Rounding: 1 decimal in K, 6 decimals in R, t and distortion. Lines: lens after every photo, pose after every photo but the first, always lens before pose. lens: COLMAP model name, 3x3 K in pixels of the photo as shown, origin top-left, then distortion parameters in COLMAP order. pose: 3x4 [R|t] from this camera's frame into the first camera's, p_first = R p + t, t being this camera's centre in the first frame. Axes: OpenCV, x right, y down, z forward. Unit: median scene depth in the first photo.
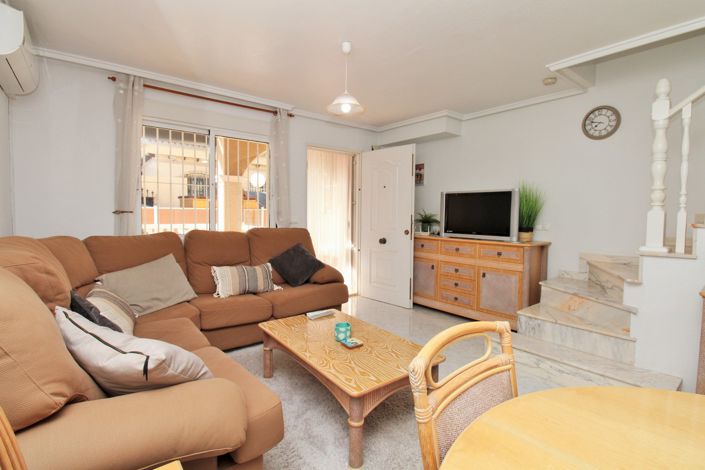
lens RADIAL K [[332.1, 0, 353.5], [0, 332.1, 230.6], [0, 0, 1]] dist [-0.000788, -0.000337]
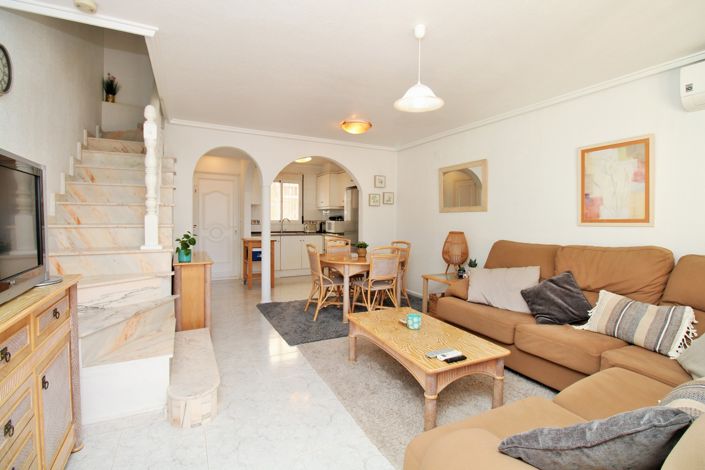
lens RADIAL K [[332.1, 0, 353.5], [0, 332.1, 230.6], [0, 0, 1]] dist [-0.000788, -0.000337]
pose [[-0.980468, -0.031449, 0.194149, -0.021354], [-0.014185, 0.995869, 0.089683, -0.083237], [-0.196168, 0.085178, -0.976864, 1.351805]]
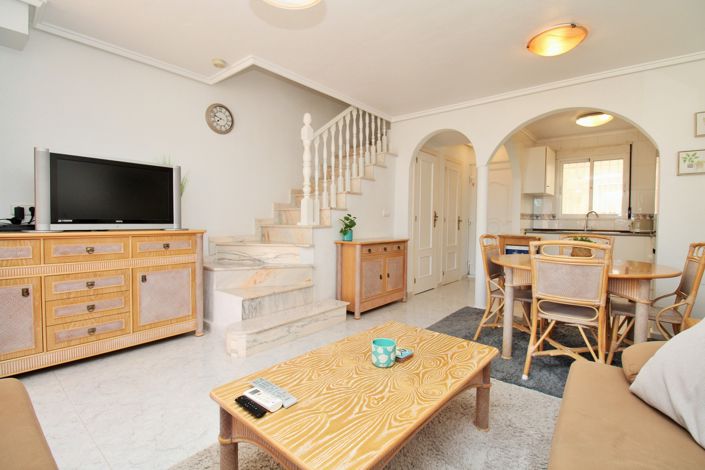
lens RADIAL K [[332.1, 0, 353.5], [0, 332.1, 230.6], [0, 0, 1]] dist [-0.000788, -0.000337]
pose [[-0.202542, -0.048949, 0.978049, -0.422795], [0.032038, 0.997884, 0.056577, 0.003159], [-0.978749, 0.042794, -0.200545, 0.726744]]
